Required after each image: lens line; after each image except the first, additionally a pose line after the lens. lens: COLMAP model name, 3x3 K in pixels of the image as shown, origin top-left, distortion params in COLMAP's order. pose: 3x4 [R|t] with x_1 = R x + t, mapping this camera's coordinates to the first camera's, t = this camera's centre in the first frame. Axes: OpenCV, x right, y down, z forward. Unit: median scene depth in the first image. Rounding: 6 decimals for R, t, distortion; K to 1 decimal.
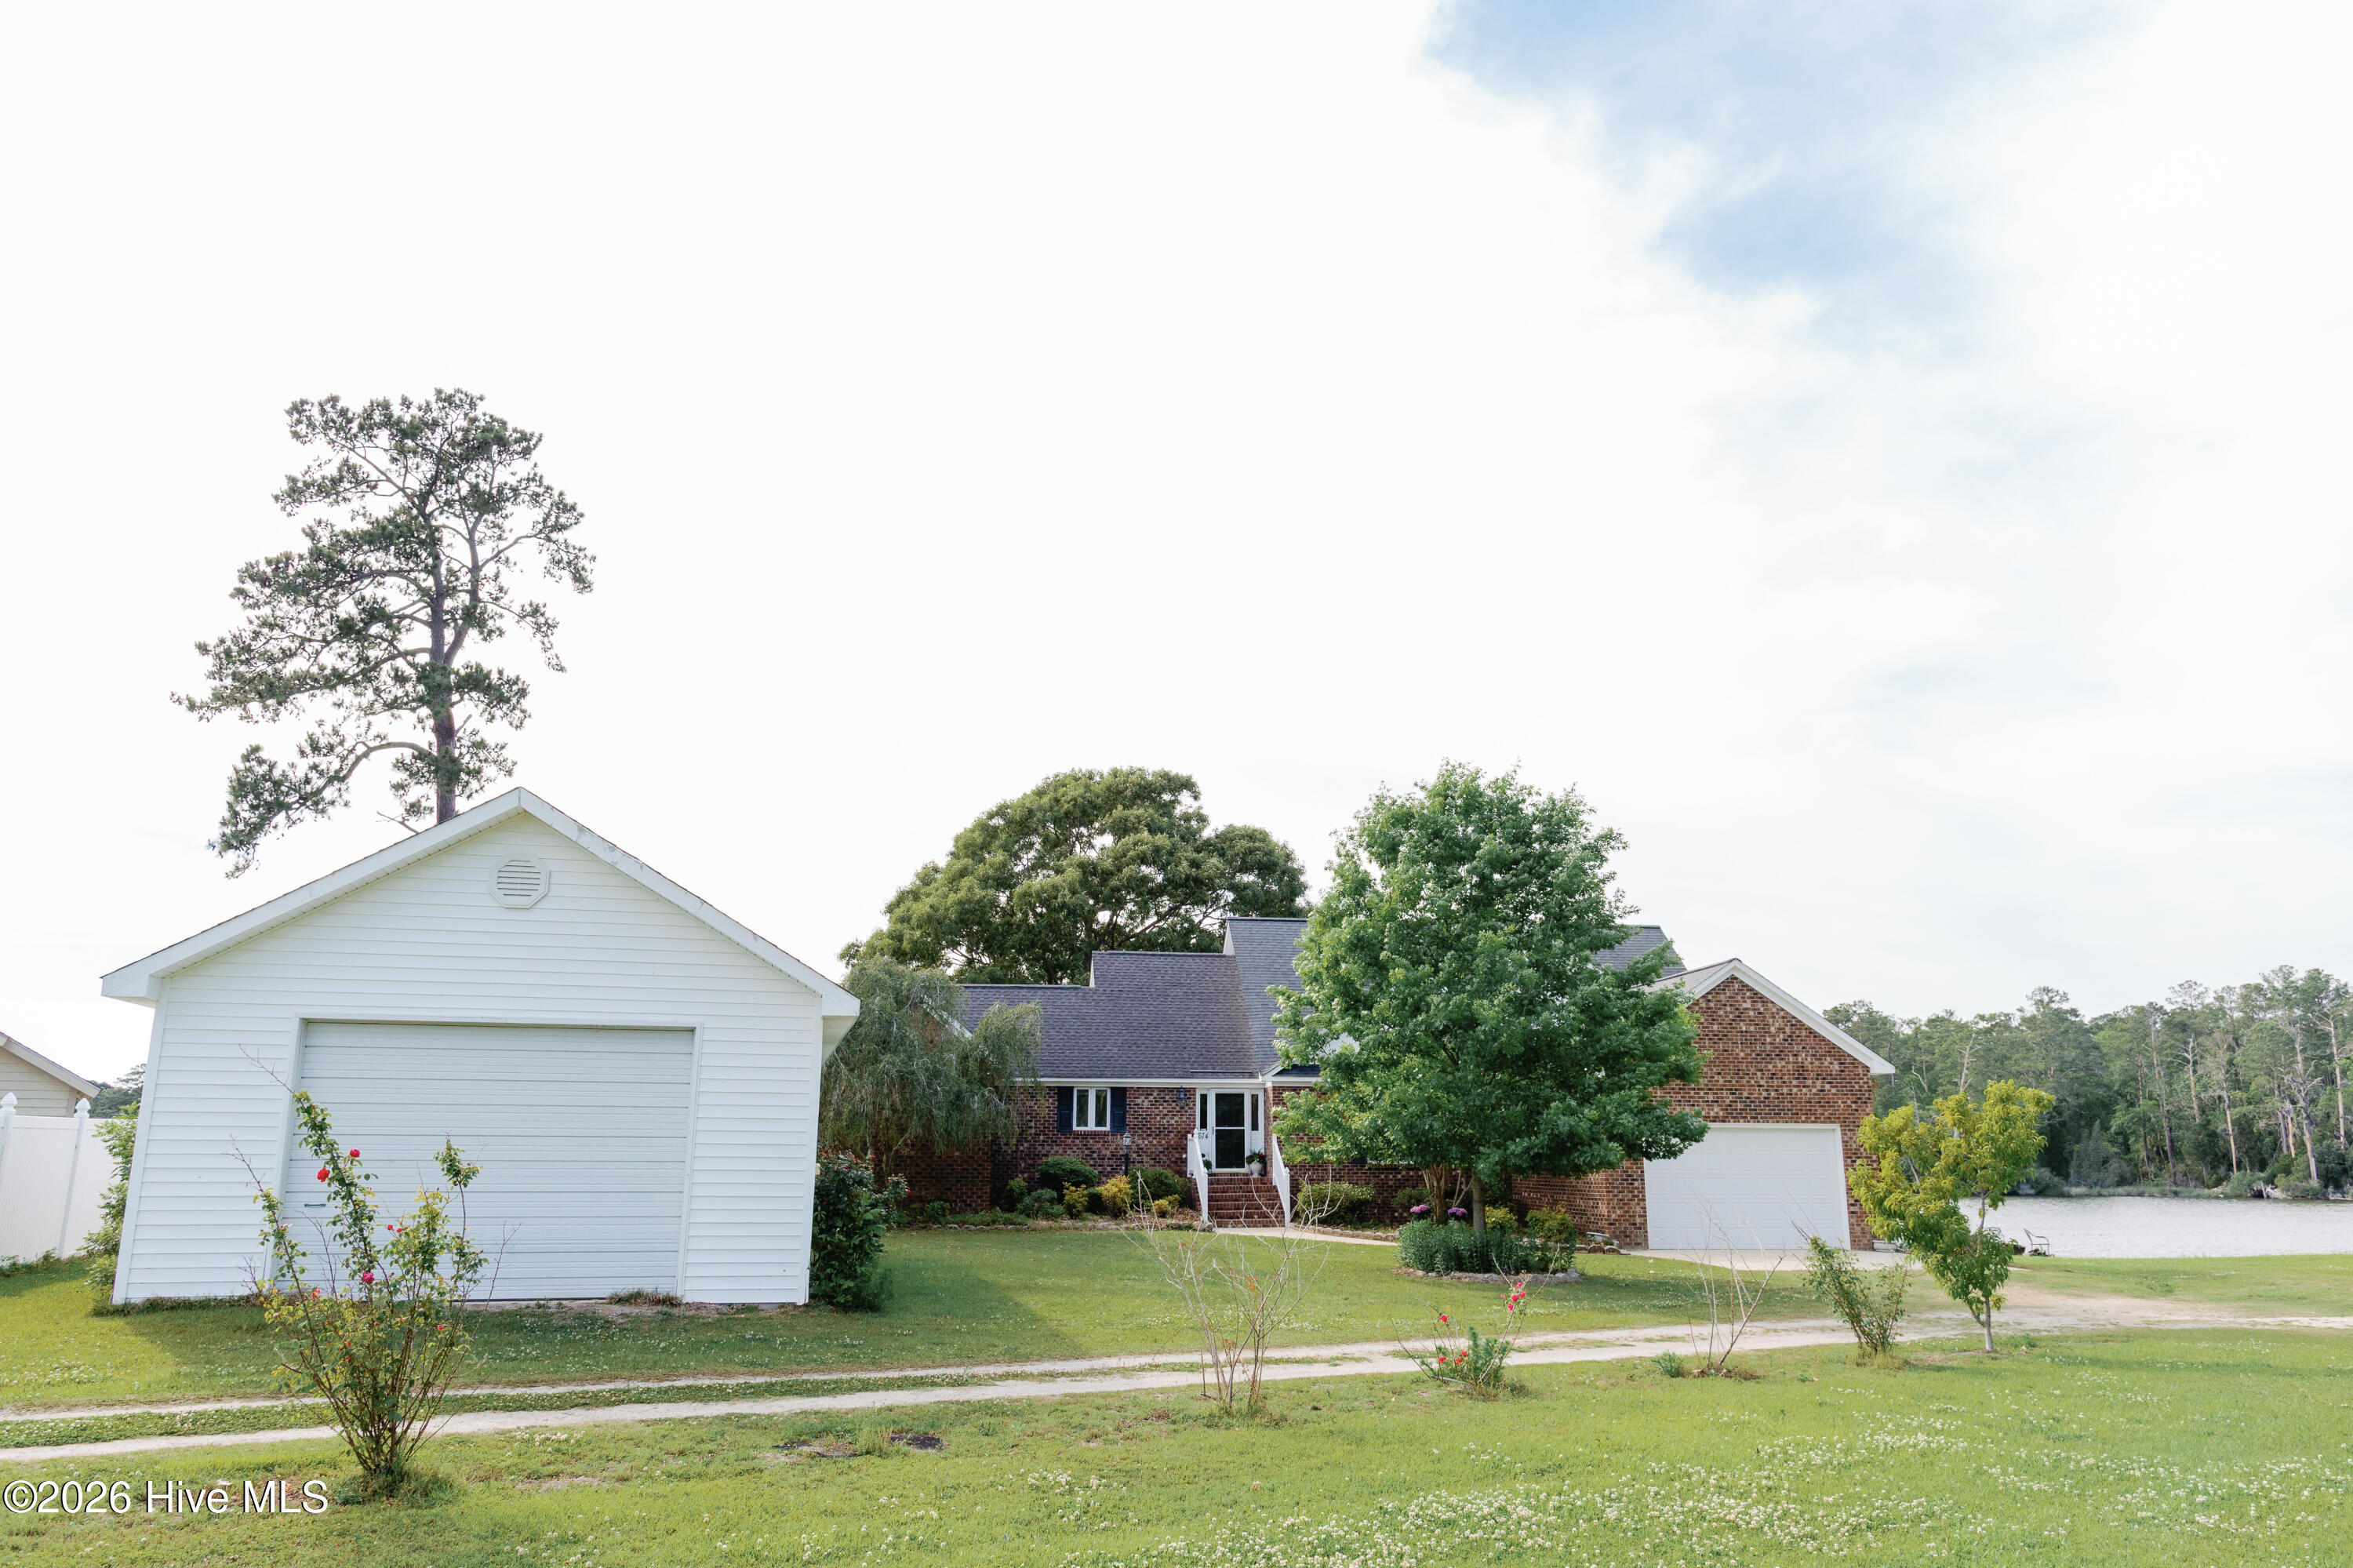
lens RADIAL K [[1653.1, 0, 1200.7], [0, 1653.1, 762.9], [0, 0, 1]] dist [0.011681, -0.003332]
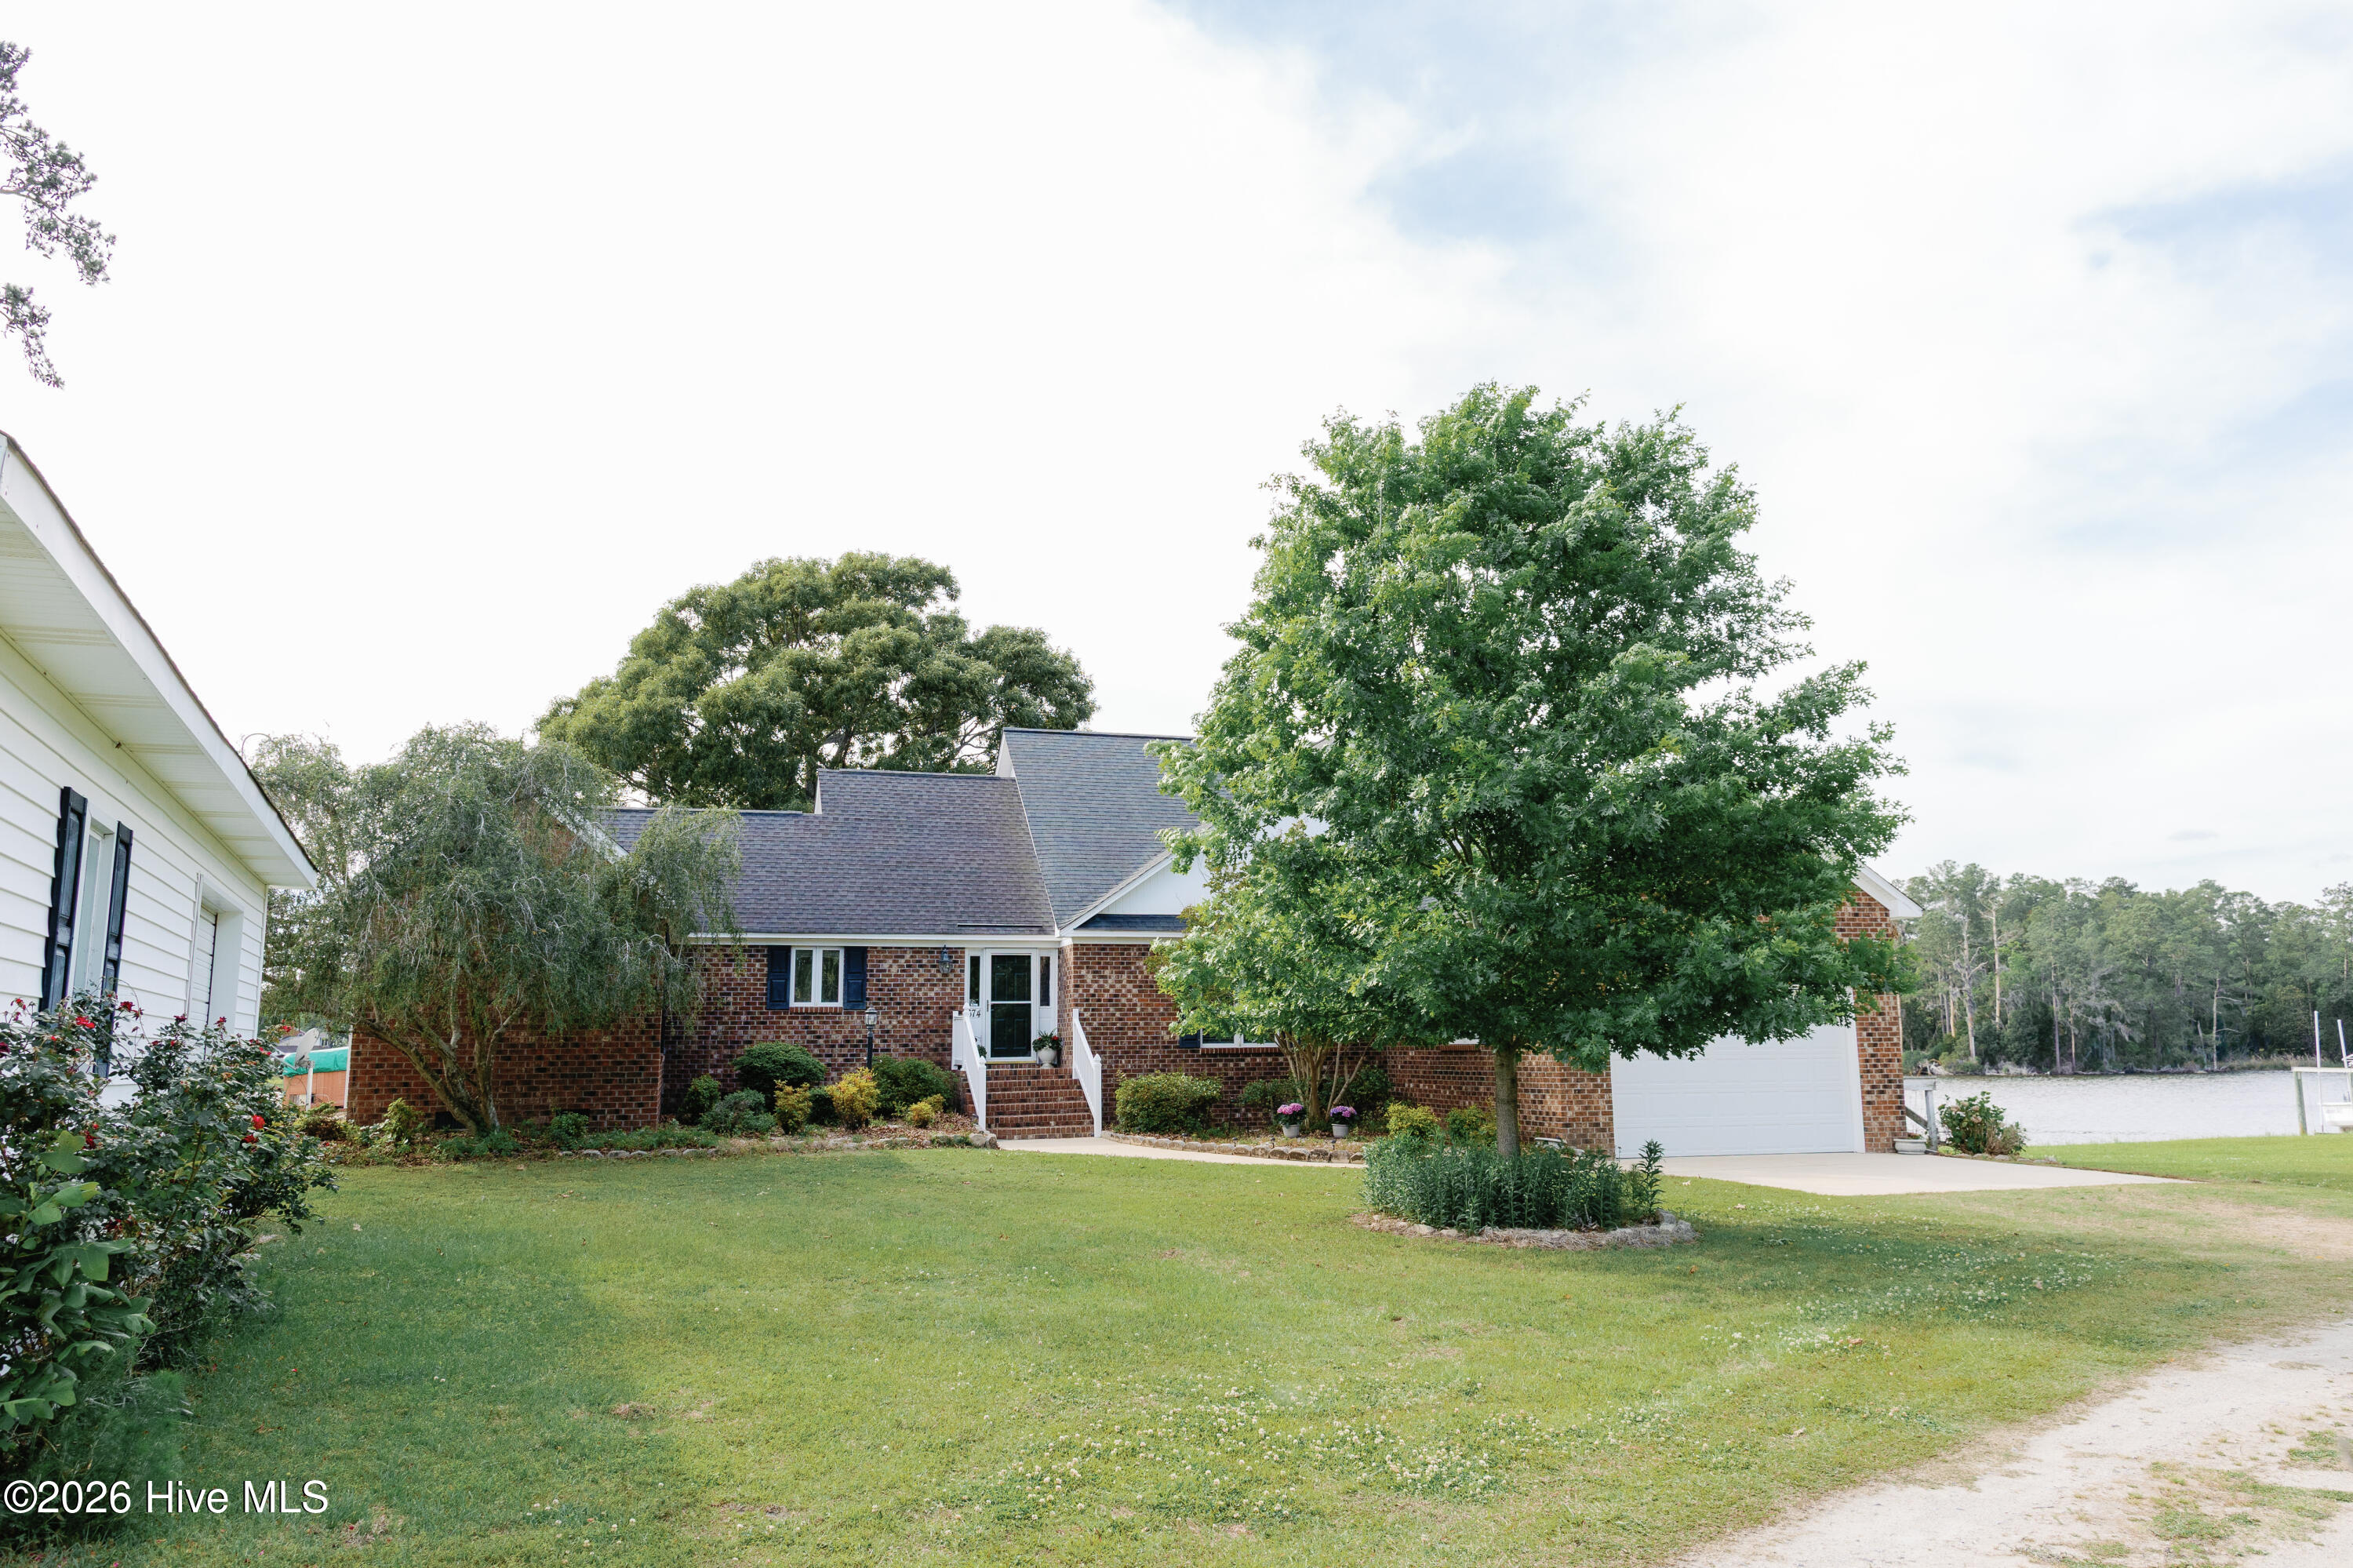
lens RADIAL K [[1618.0, 0, 1181.0], [0, 1618.0, 782.6], [0, 0, 1]] dist [0.010886, -0.004958]
pose [[0.987009, 0.013592, 0.160089, -0.019961], [-0.024751, 0.997384, 0.067922, 0.062230], [-0.158747, -0.071002, 0.984763, 0.247105]]
